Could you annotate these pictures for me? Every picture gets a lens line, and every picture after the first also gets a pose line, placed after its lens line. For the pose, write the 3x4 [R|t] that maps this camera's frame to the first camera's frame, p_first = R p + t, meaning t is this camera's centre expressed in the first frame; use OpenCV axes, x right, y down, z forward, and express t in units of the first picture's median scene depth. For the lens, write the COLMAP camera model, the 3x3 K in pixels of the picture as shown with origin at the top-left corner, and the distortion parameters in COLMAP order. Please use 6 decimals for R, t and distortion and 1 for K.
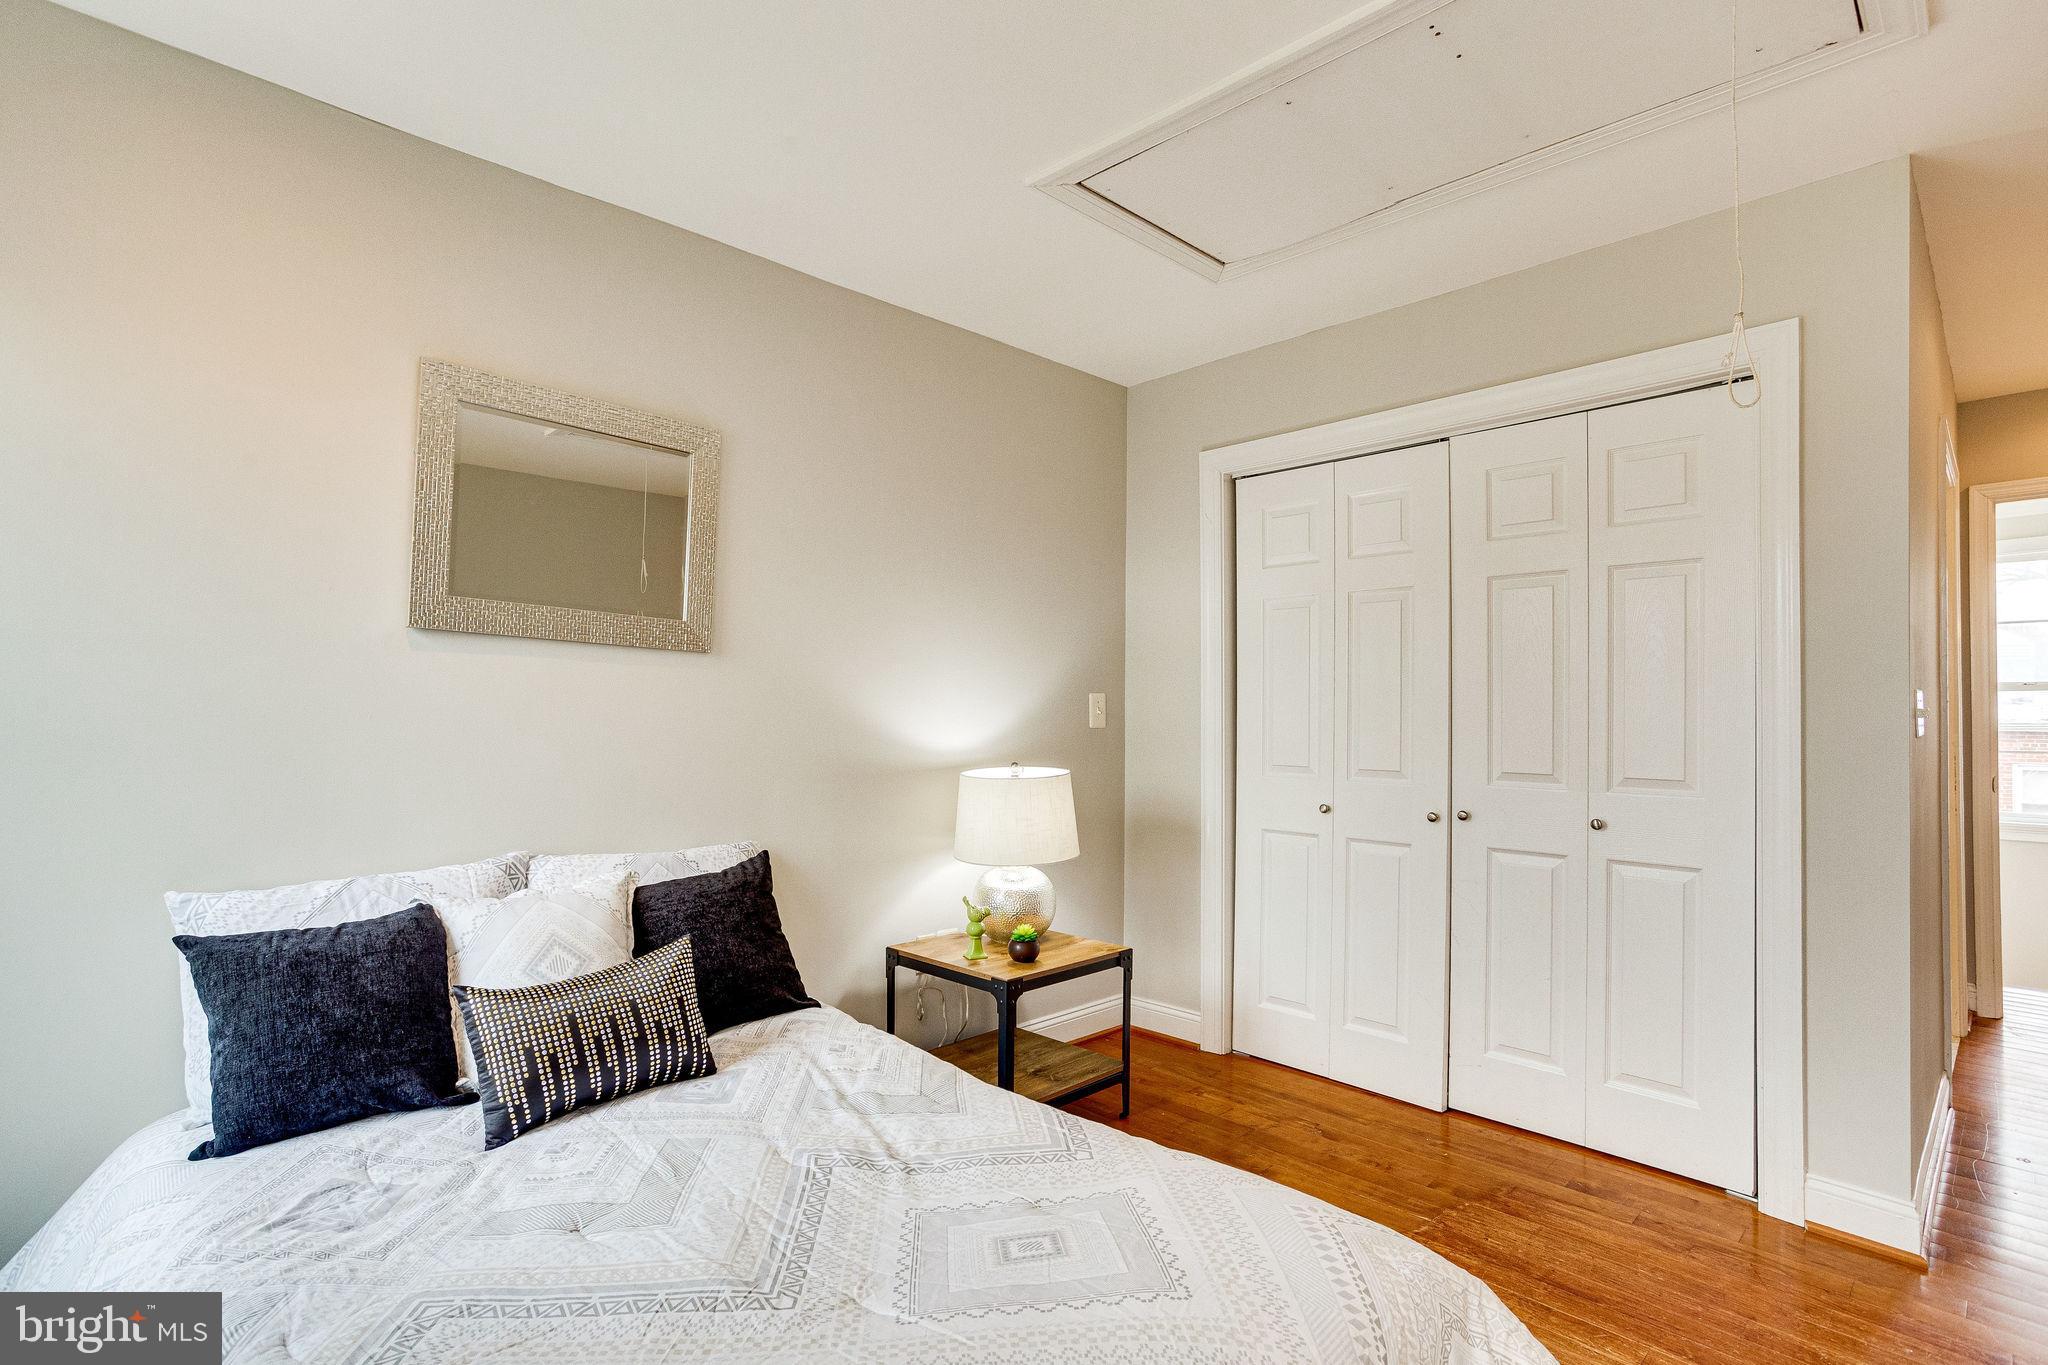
lens RADIAL K [[1015.5, 0, 1023.8], [0, 1015.5, 727.4], [0, 0, 1]] dist [-0.044593, 0.024570]
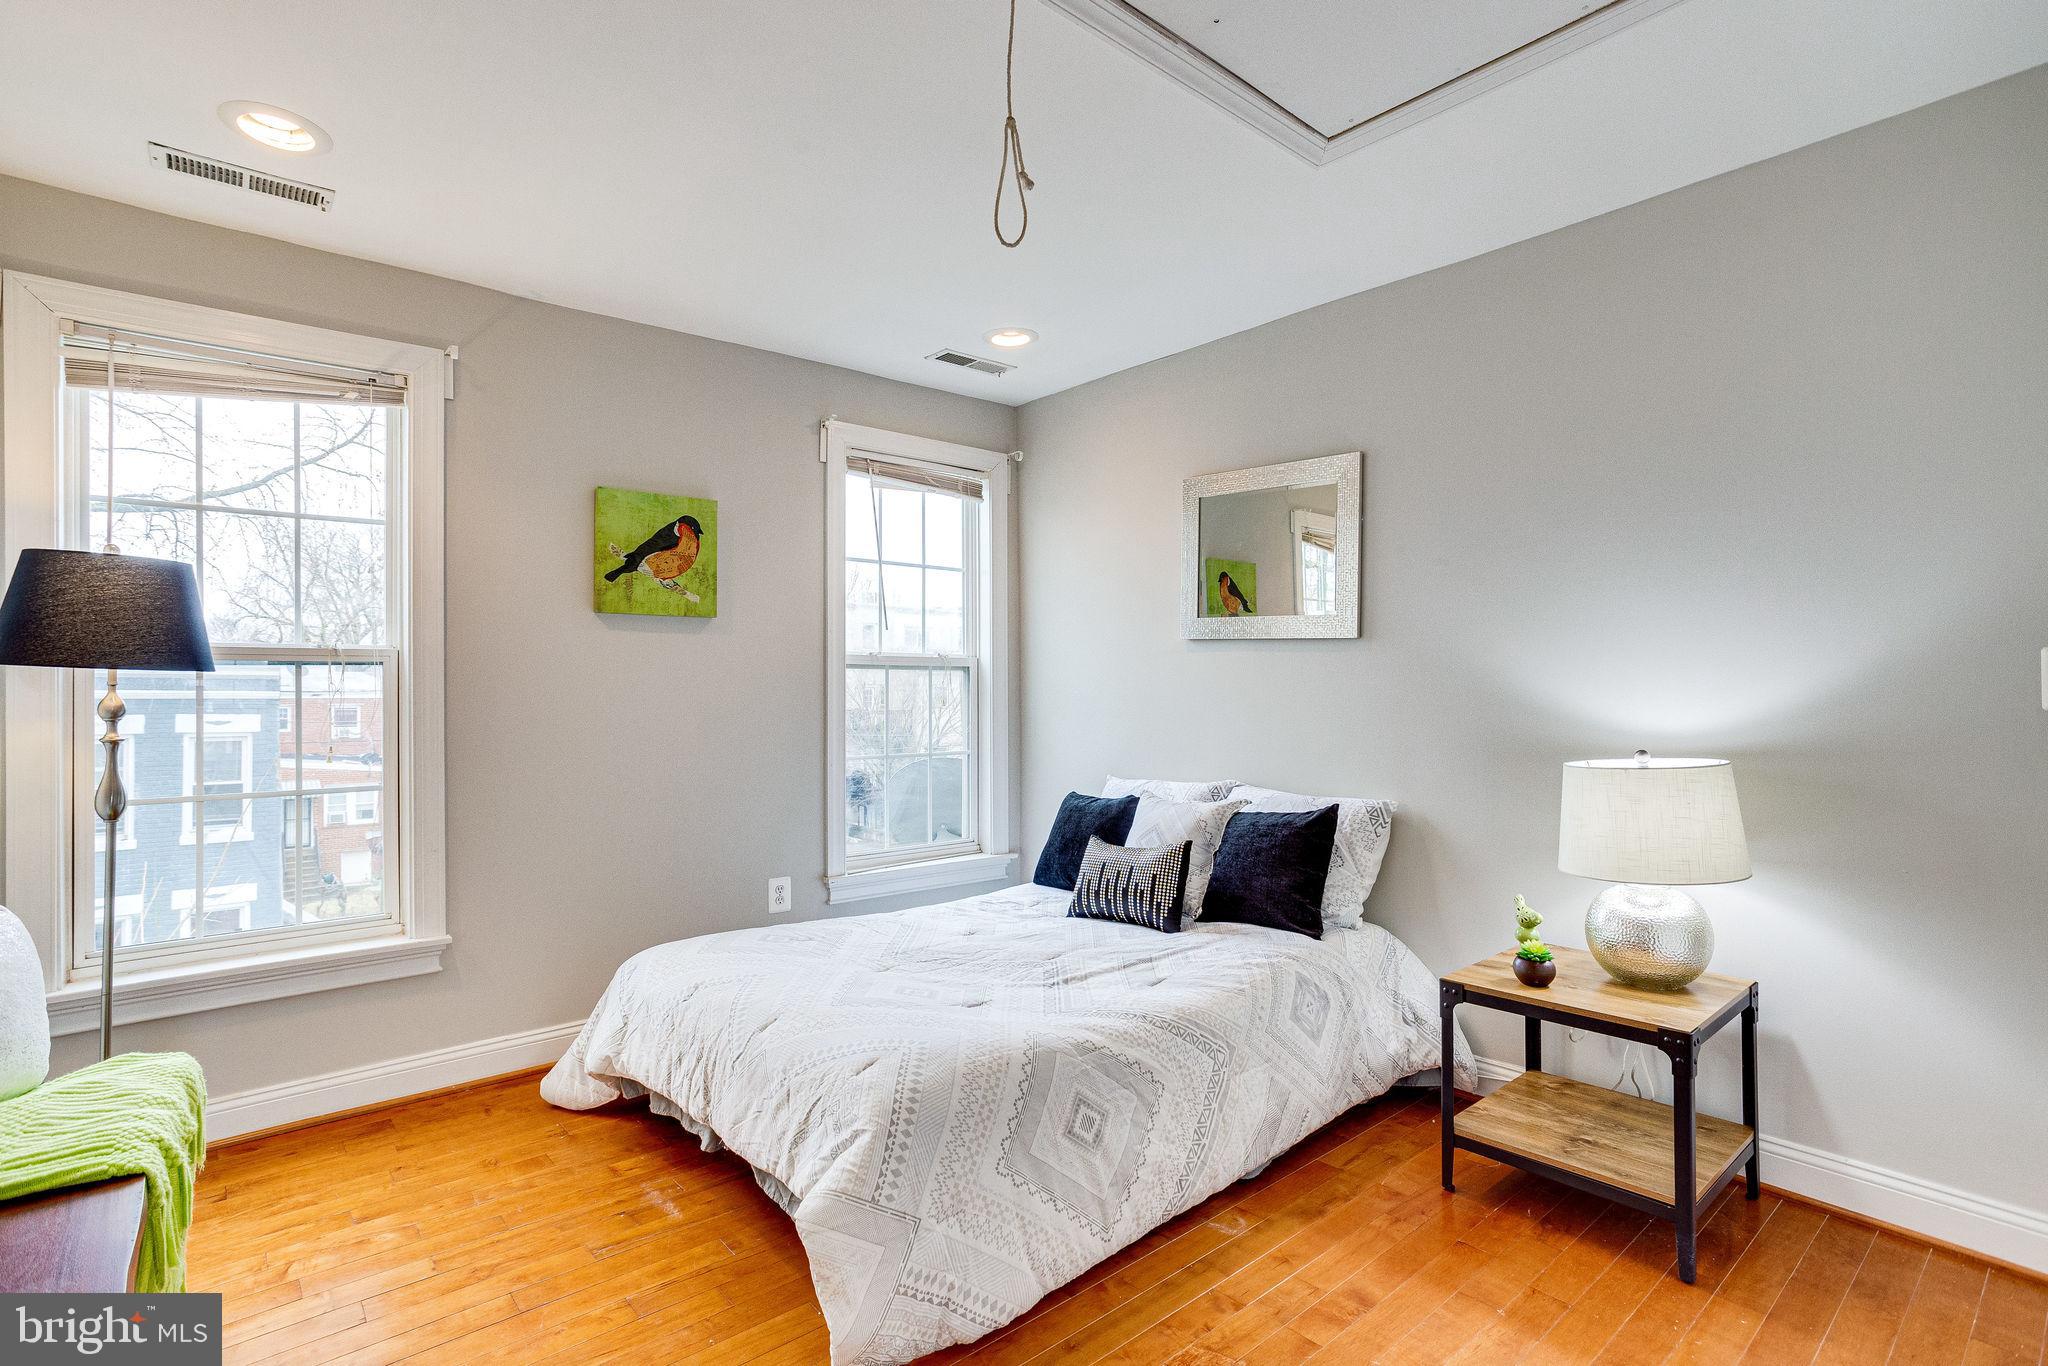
lens RADIAL K [[982.8, 0, 1026.0], [0, 982.8, 697.0], [0, 0, 1]] dist [-0.057710, 0.030039]
pose [[-0.063289, 0.004317, -0.997986, 1.205277], [-0.006753, 0.999966, 0.004754, -0.008066], [0.997972, 0.007040, -0.063258, 0.937462]]
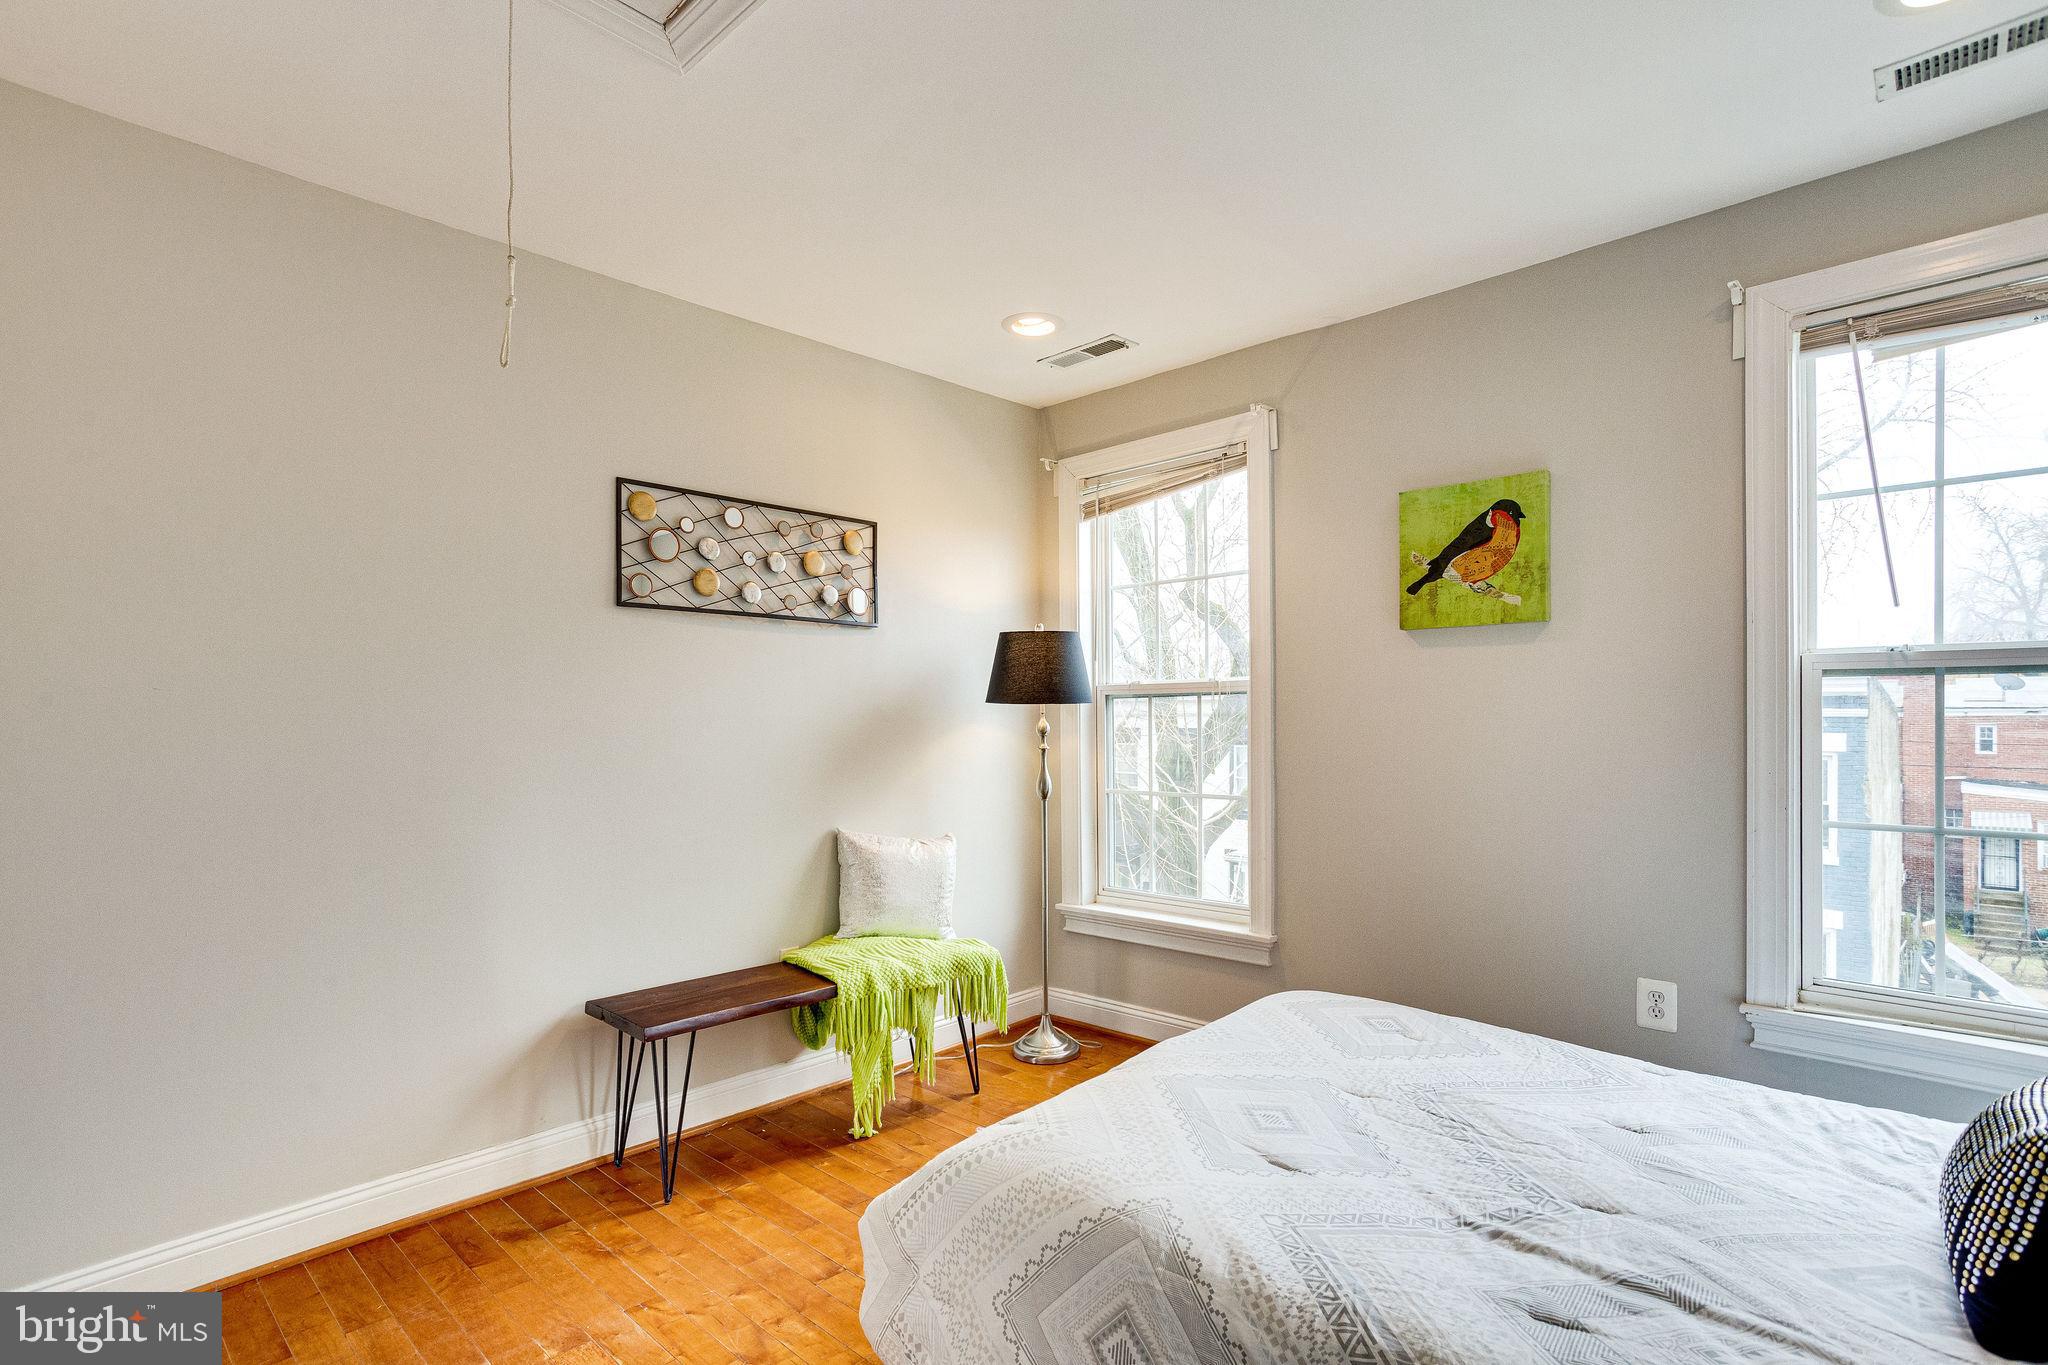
lens RADIAL K [[1015.5, 0, 1023.8], [0, 1015.5, 727.4], [0, 0, 1]] dist [-0.044593, 0.024570]
pose [[-0.999422, 0.005570, -0.033530, 0.270521], [0.004843, 0.999752, 0.021746, -0.023256], [0.033643, 0.021571, -0.999201, 1.650913]]
